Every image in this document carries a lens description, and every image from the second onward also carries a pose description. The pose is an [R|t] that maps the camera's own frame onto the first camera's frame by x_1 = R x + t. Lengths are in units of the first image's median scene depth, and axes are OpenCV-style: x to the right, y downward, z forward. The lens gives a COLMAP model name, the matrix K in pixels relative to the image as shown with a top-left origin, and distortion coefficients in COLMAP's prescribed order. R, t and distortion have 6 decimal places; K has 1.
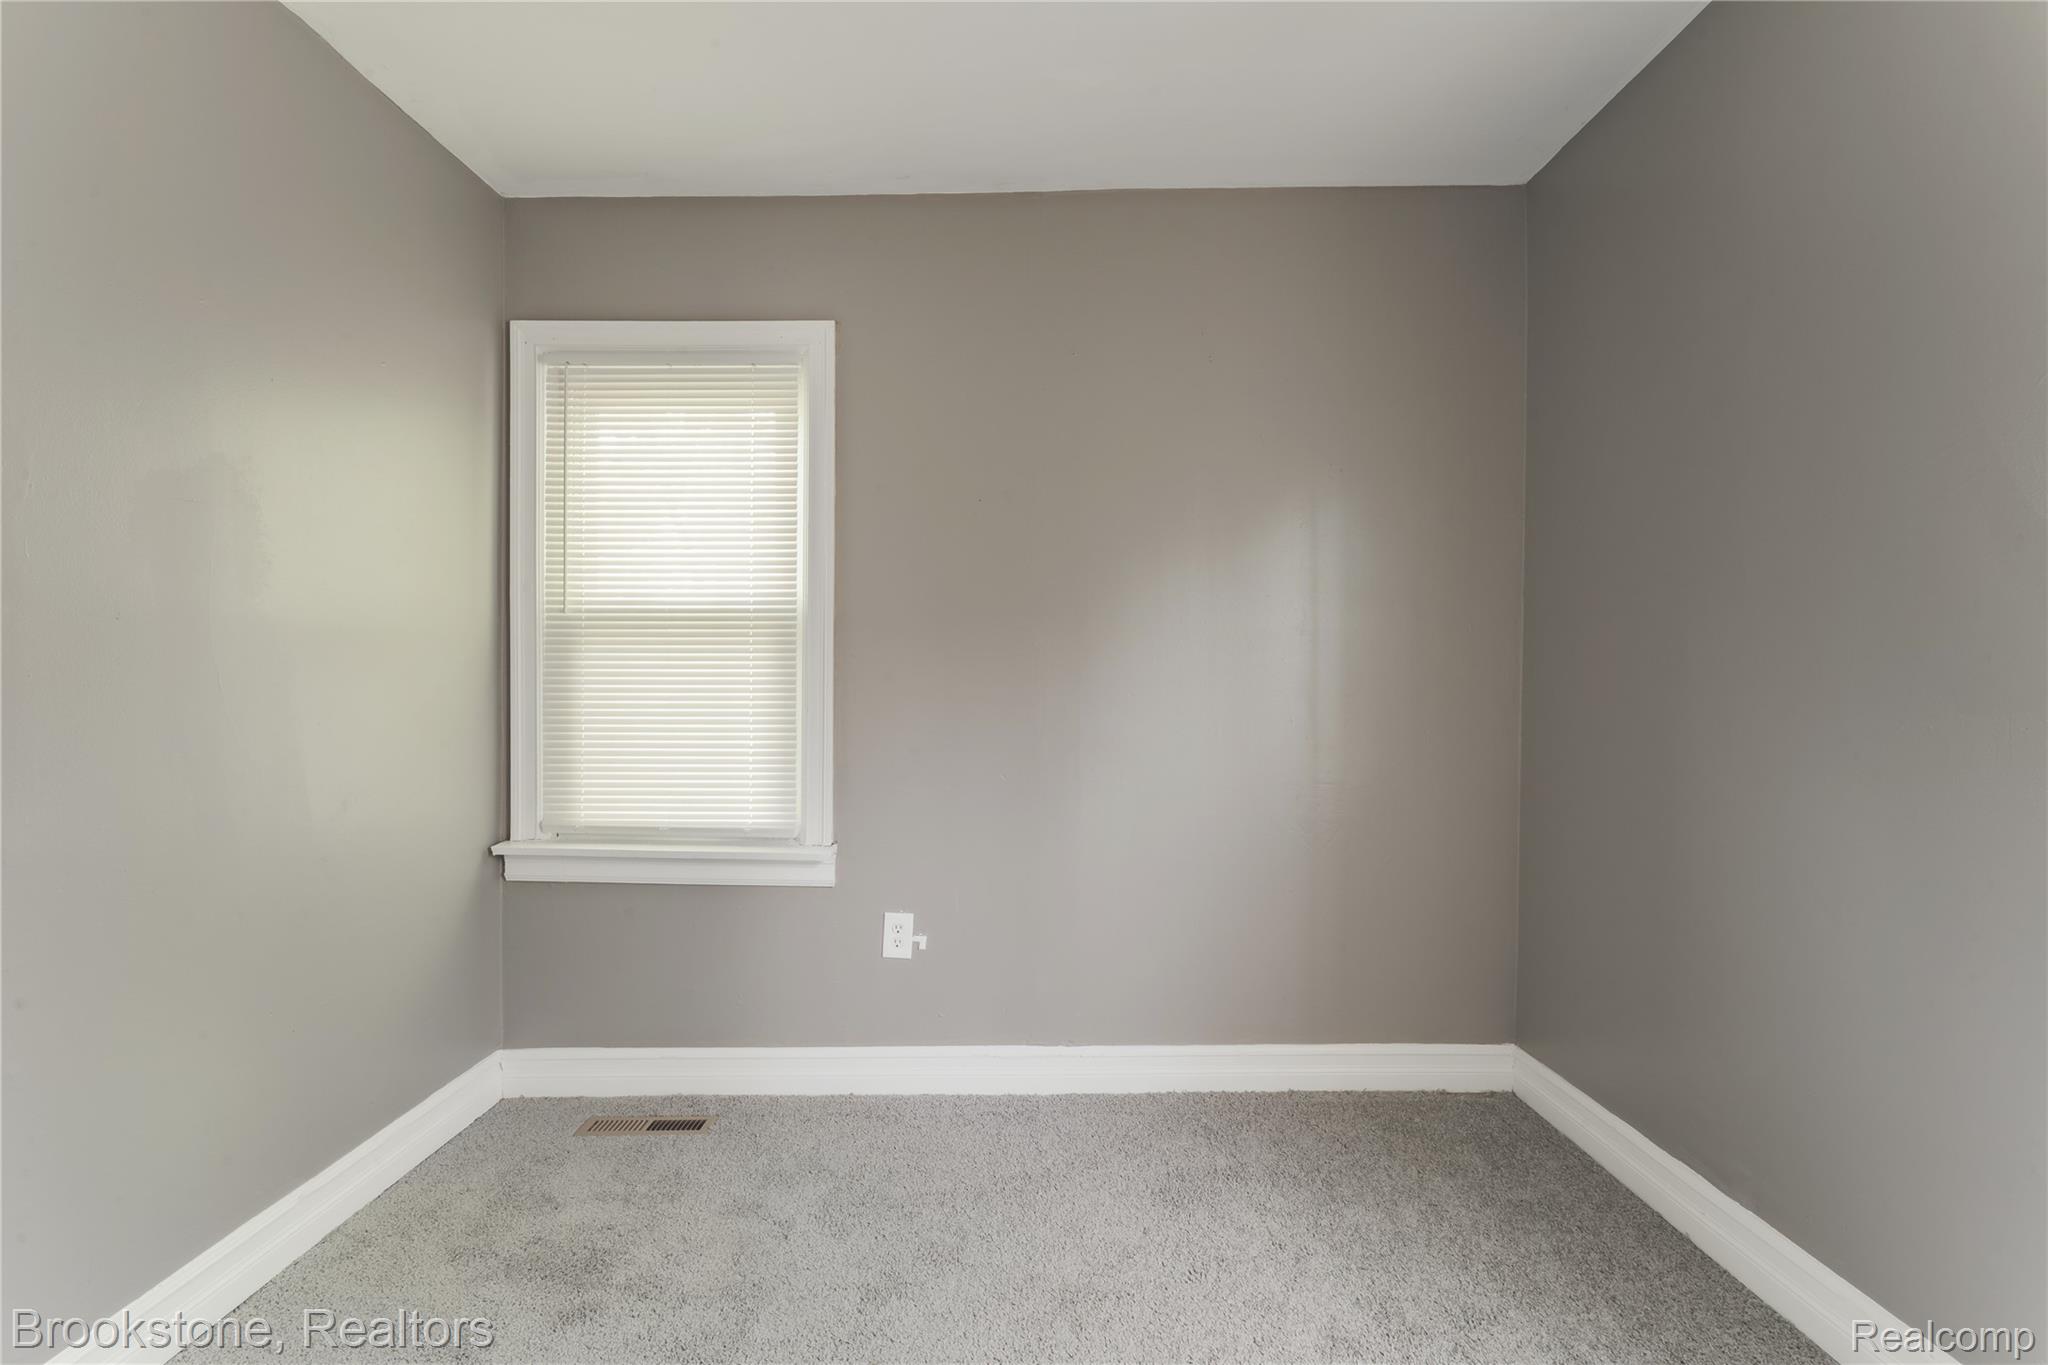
lens RADIAL K [[841.0, 0, 1094.2], [0, 841.0, 685.6], [0, 0, 1]] dist [0.001017, -0.001771]
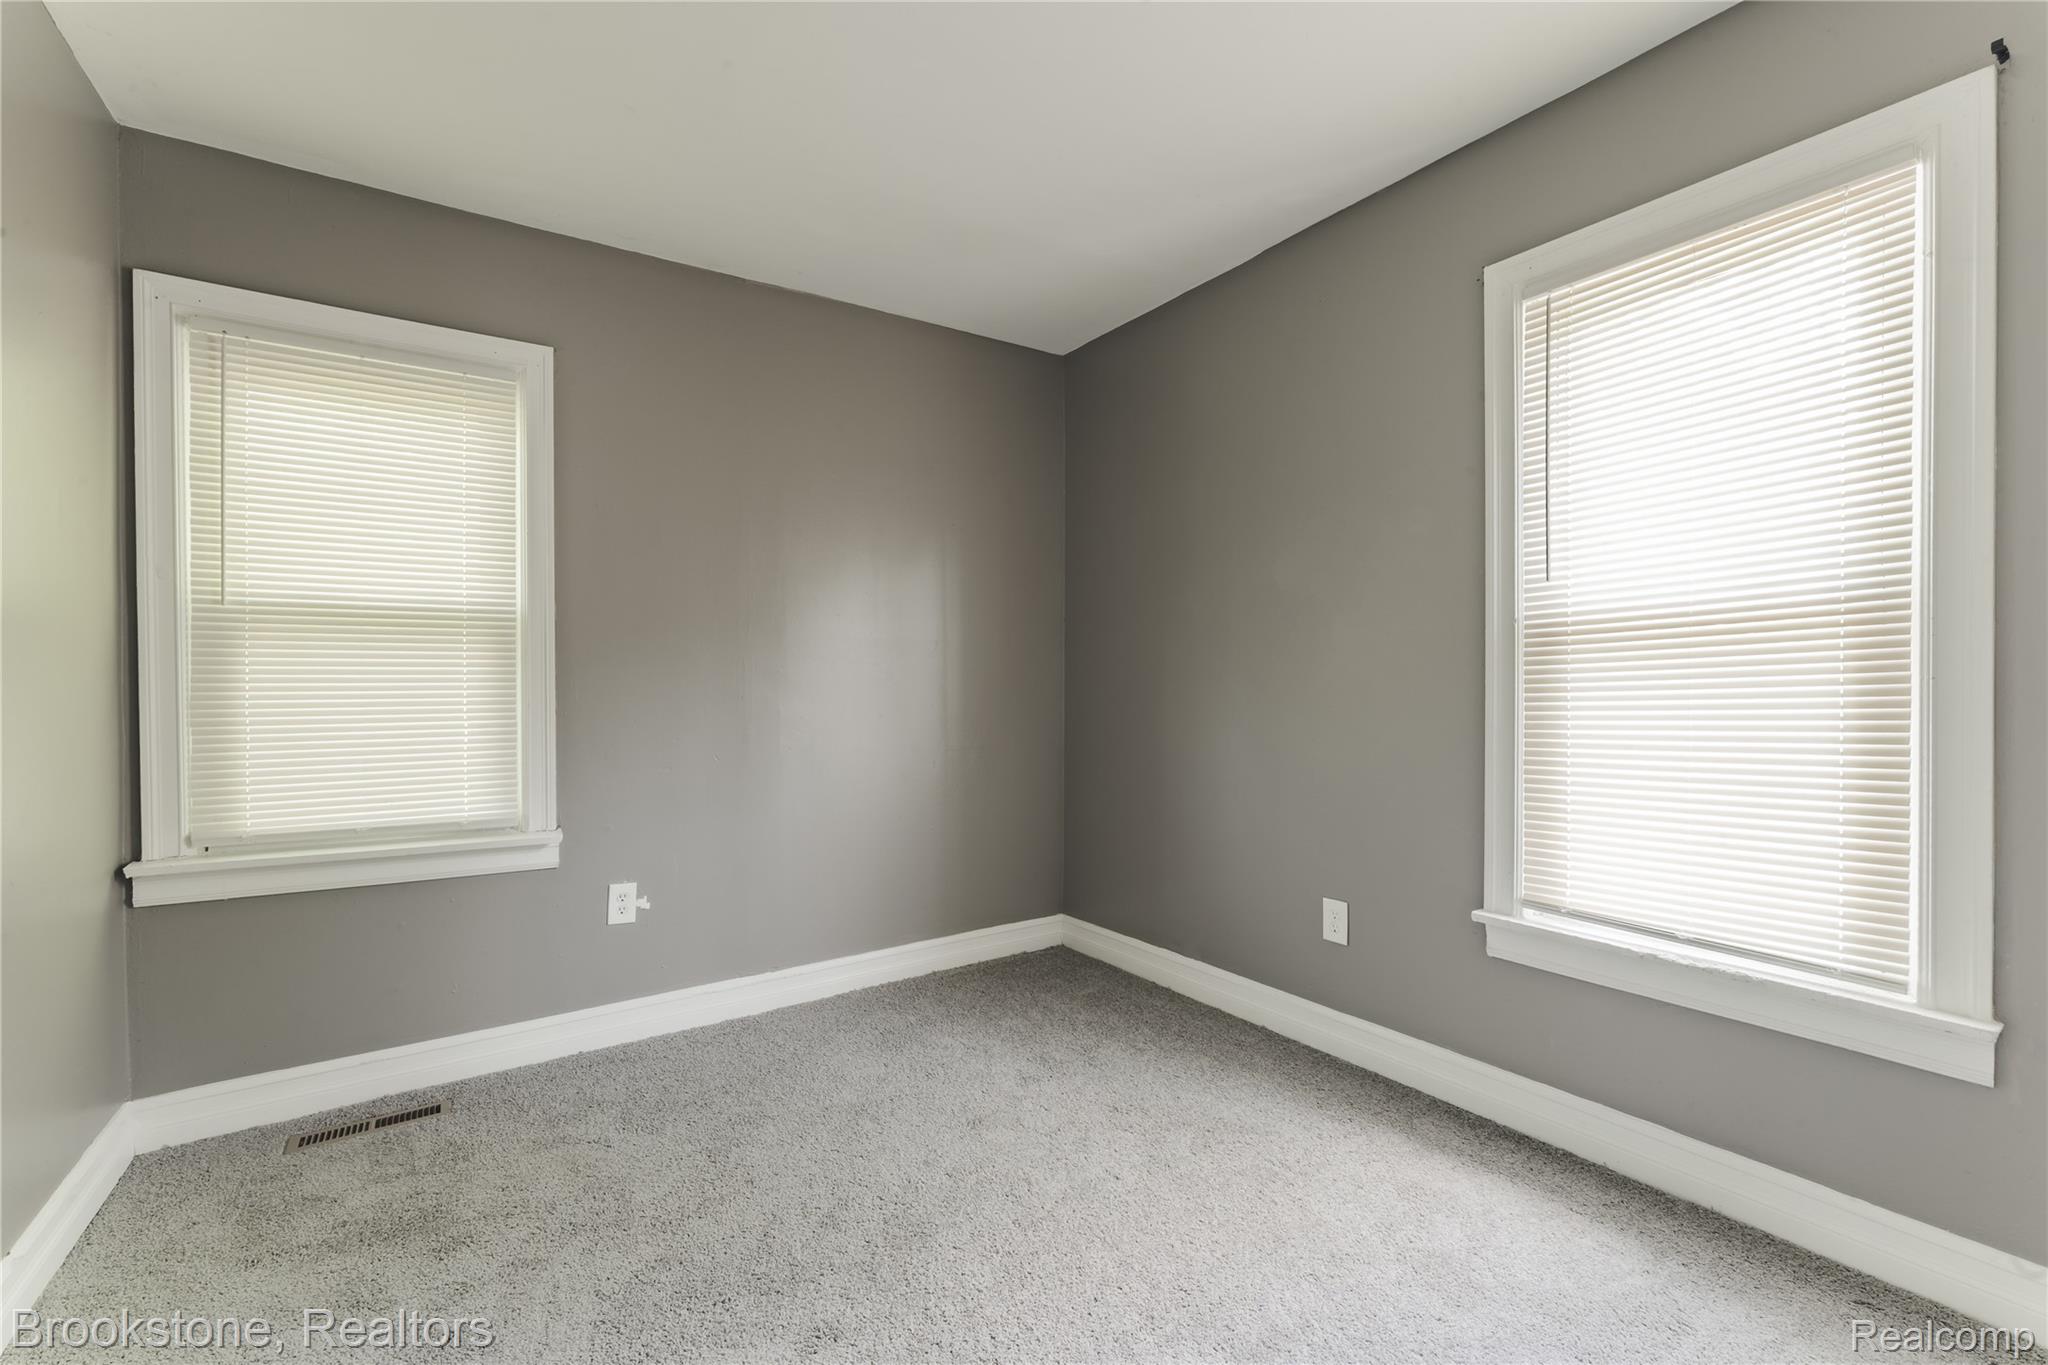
lens RADIAL K [[841.0, 0, 1027.6], [0, 841.0, 679.5], [0, 0, 1]] dist [0.001017, -0.001771]
pose [[0.830240, -0.002850, 0.557398, -0.413321], [0.006317, 0.999971, -0.004295, 0.004344], [-0.557370, 0.007087, 0.830234, -0.246706]]
